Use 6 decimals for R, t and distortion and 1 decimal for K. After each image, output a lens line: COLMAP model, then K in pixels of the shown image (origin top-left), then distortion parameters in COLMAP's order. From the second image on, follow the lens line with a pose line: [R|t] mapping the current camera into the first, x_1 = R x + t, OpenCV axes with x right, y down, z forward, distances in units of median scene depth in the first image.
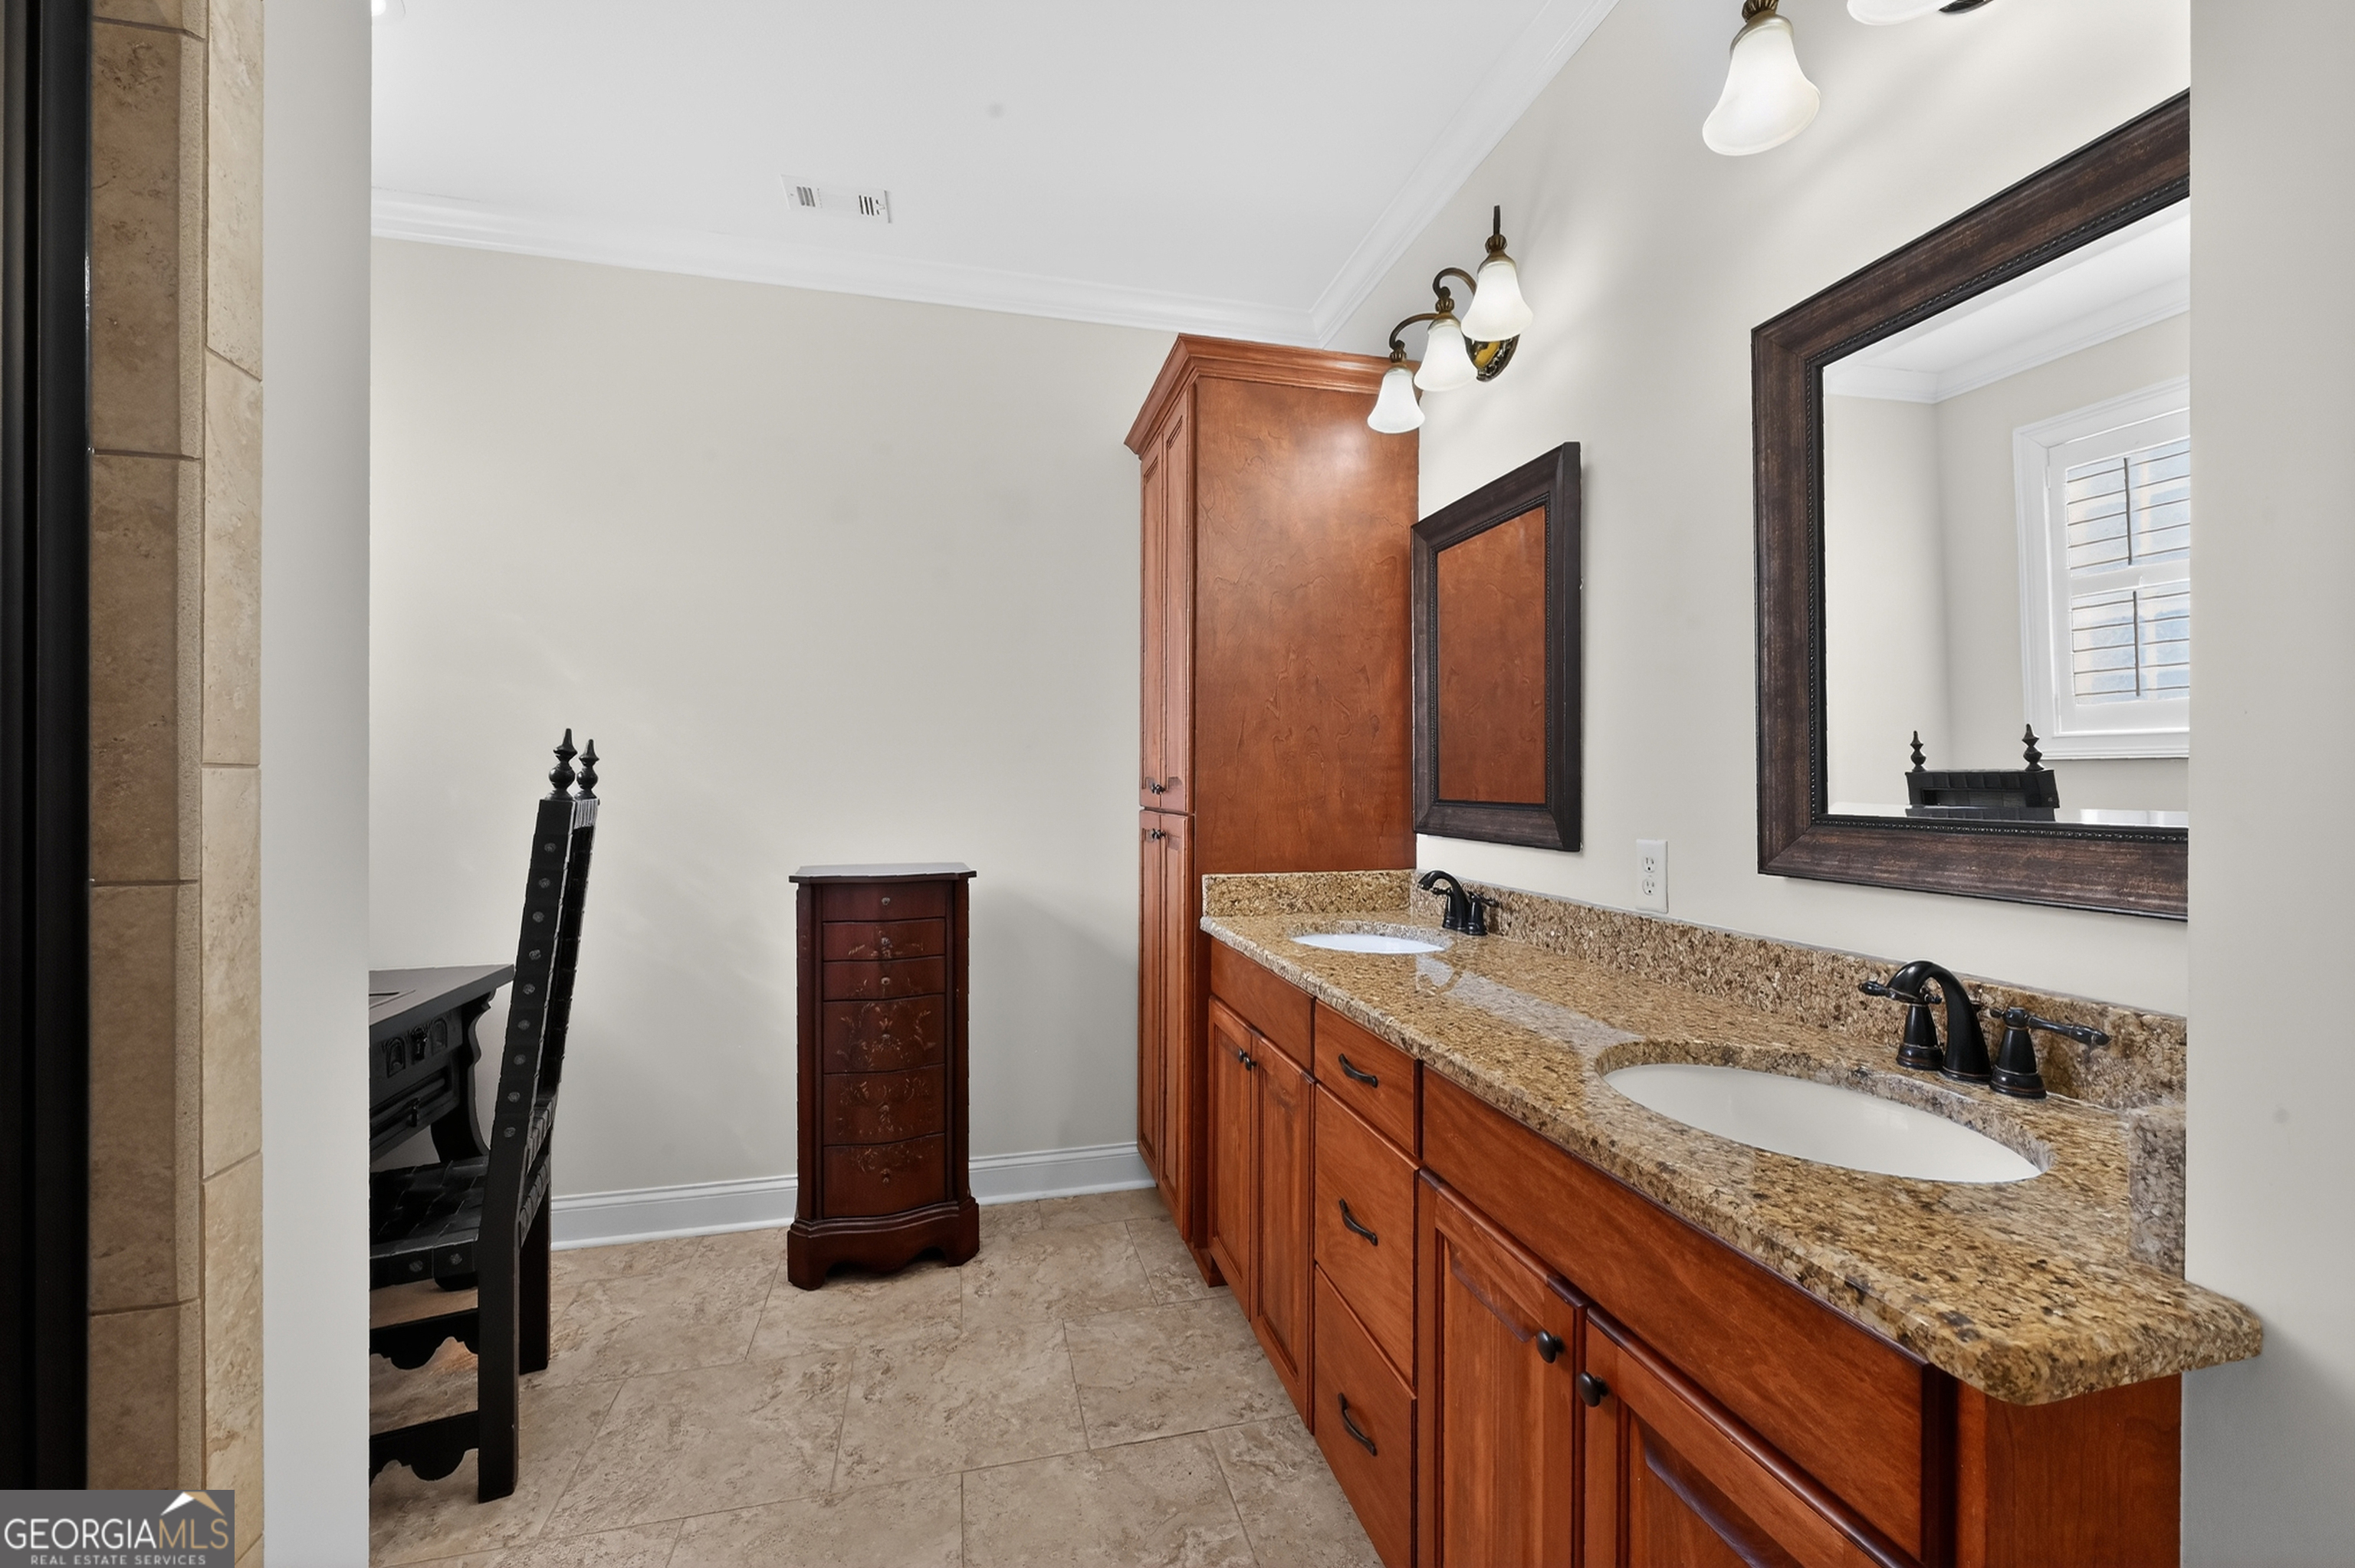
lens RADIAL K [[953.1, 0, 1207.0], [0, 953.1, 779.0], [0, 0, 1]] dist [-0.001461, -0.000067]
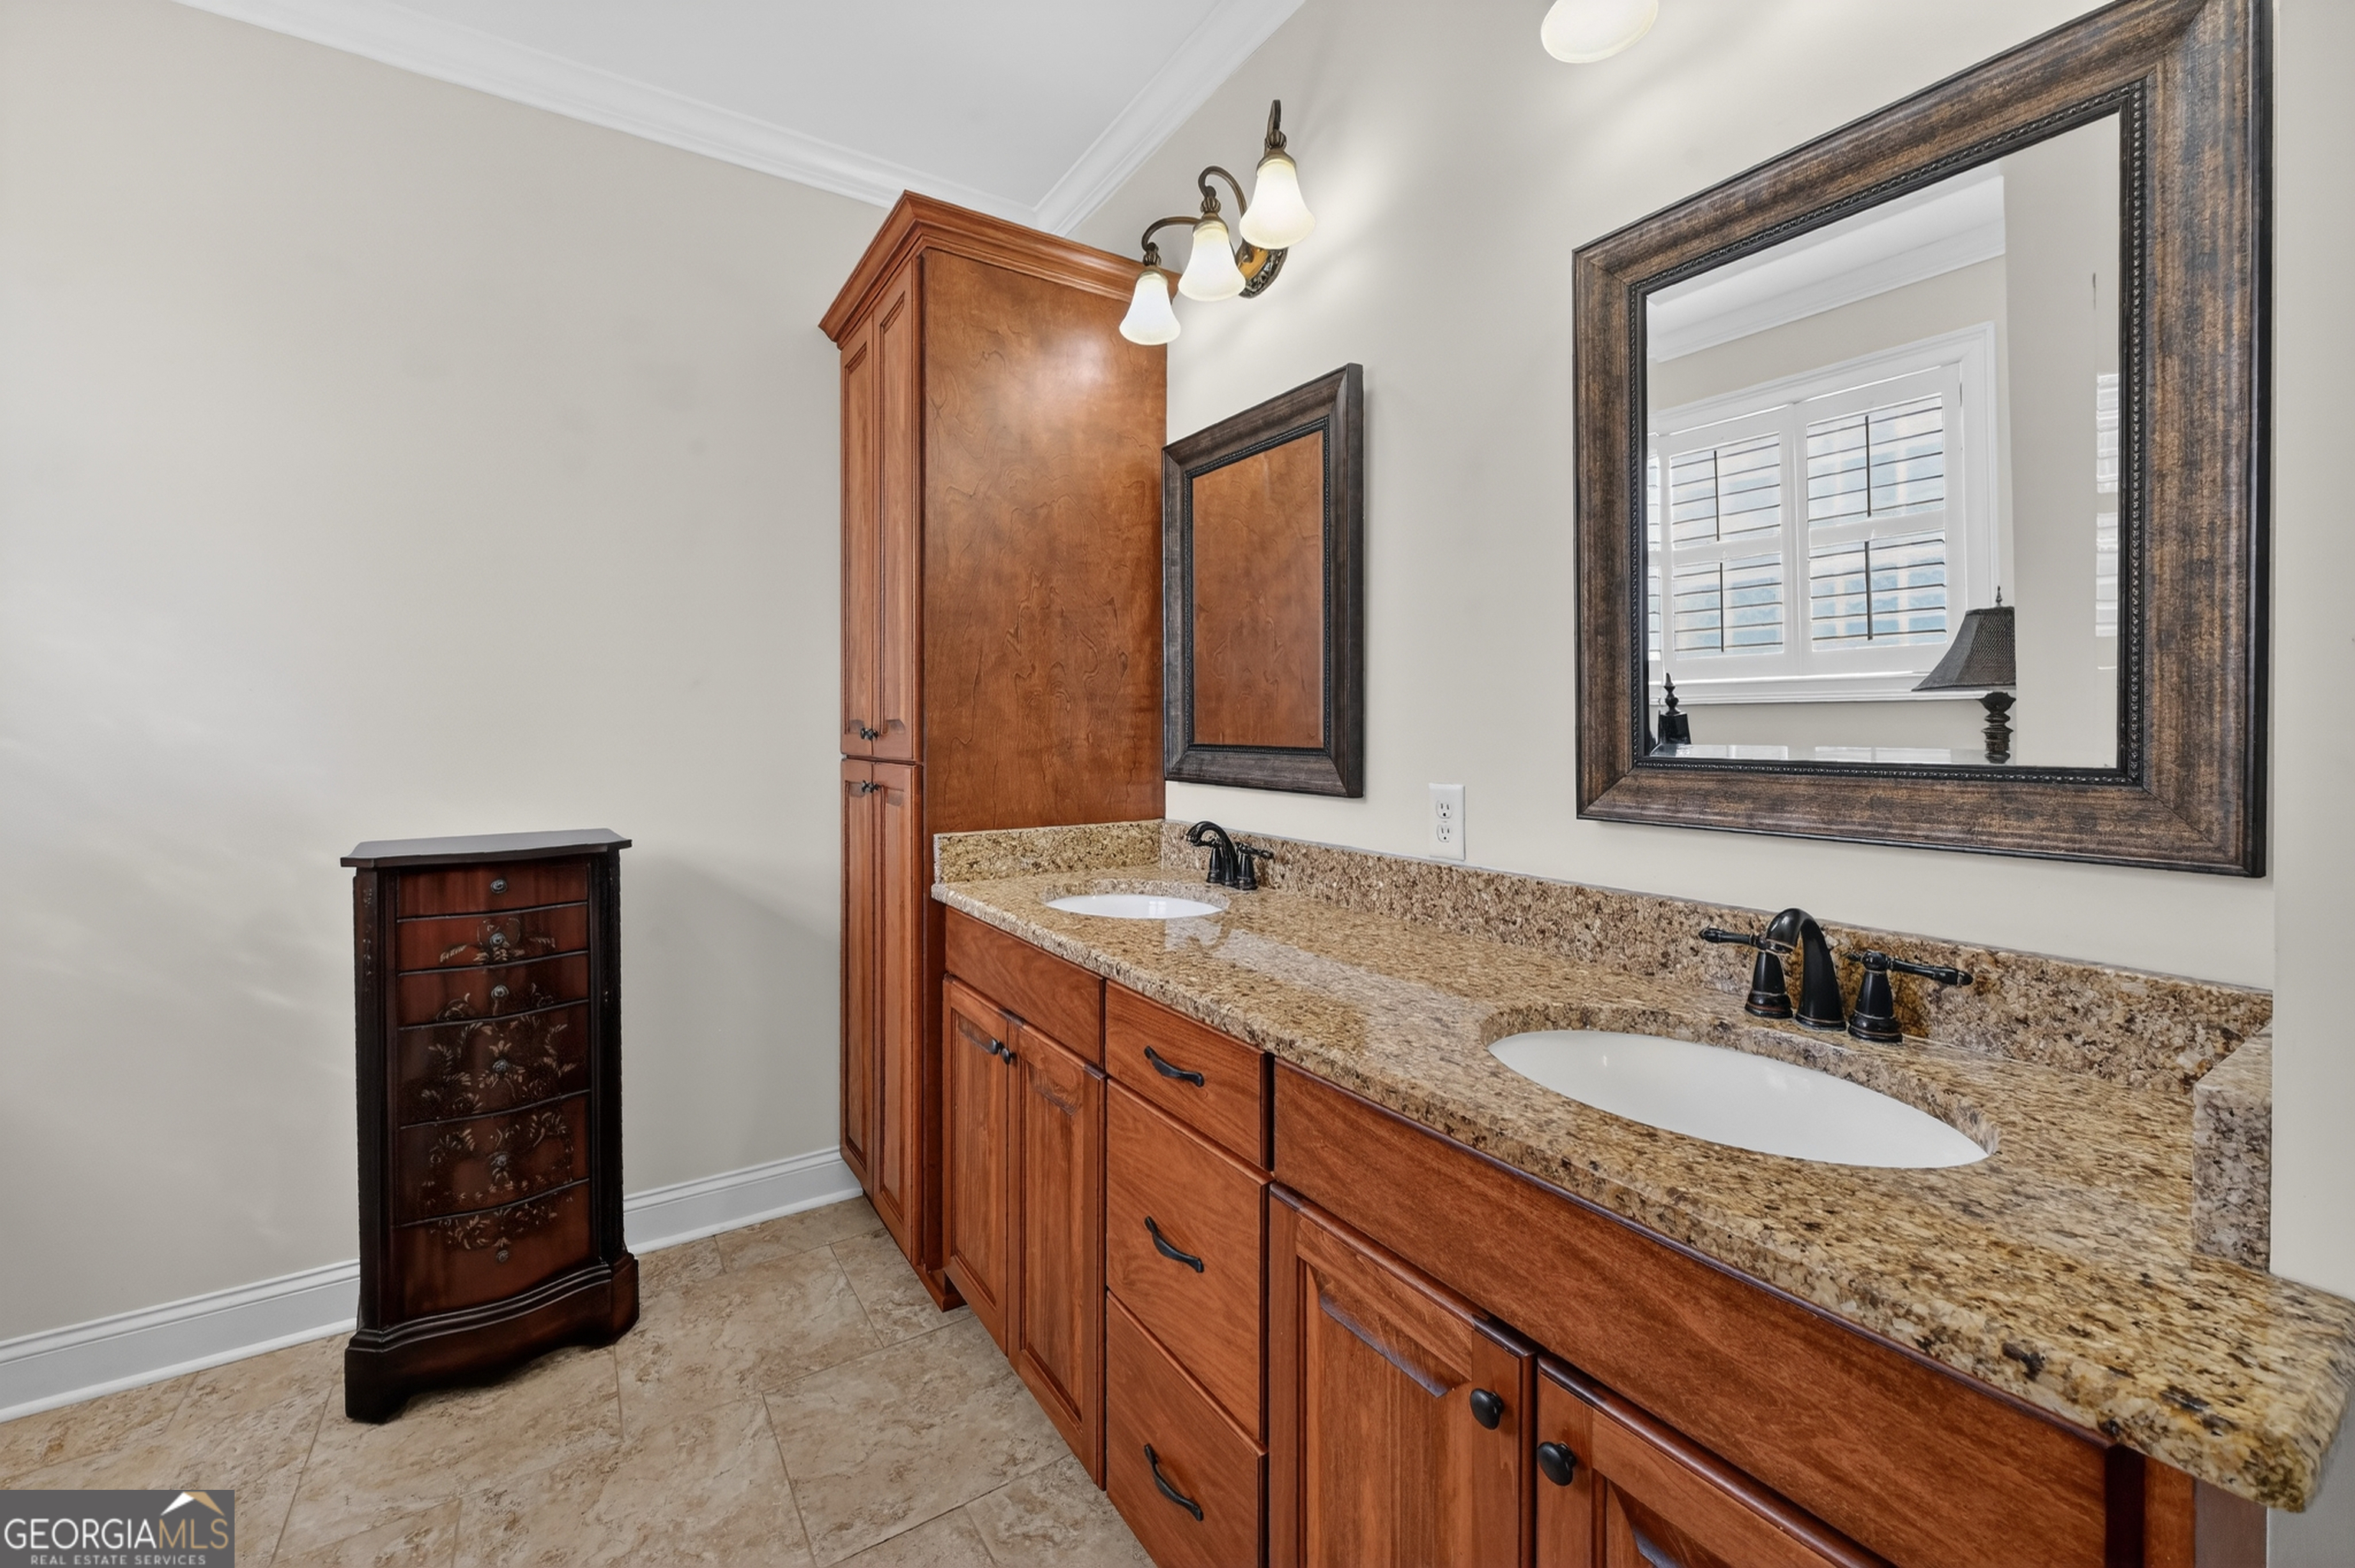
lens RADIAL K [[940.8, 0, 1173.1], [0, 940.8, 732.3], [0, 0, 1]] dist [-0.000439, -0.000302]
pose [[0.950573, -0.004707, 0.310464, -0.079139], [0.001958, 0.999956, 0.009167, 0.002037], [-0.310494, -0.008106, 0.950541, 0.168112]]
